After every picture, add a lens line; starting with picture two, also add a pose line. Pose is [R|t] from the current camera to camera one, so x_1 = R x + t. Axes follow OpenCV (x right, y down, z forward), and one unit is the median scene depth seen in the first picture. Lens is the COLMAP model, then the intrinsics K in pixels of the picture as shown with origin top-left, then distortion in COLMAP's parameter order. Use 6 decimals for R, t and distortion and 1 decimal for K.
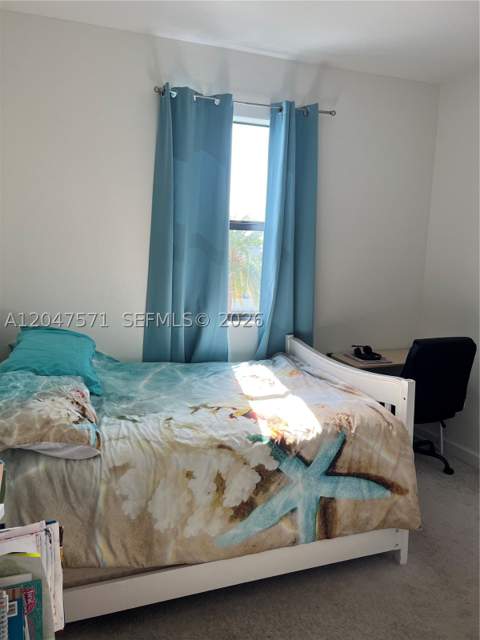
lens RADIAL K [[505.0, 0, 240.0], [0, 505.0, 320.0], [0, 0, 1]] dist [0.076246, -0.004006]
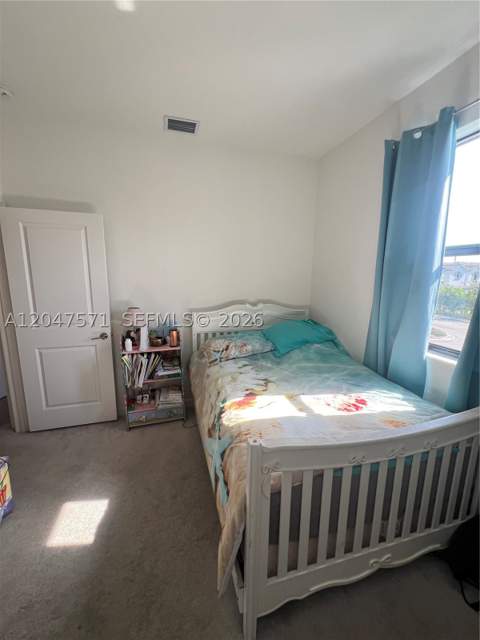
lens RADIAL K [[257.6, 0, 240.0], [0, 257.6, 320.0], [0, 0, 1]] dist [-0.003239, -0.000020]
pose [[-0.075187, 0.142380, -0.986952, 0.647539], [-0.153783, 0.976257, 0.152552, -0.107358], [0.985240, 0.163247, -0.051506, 0.923021]]
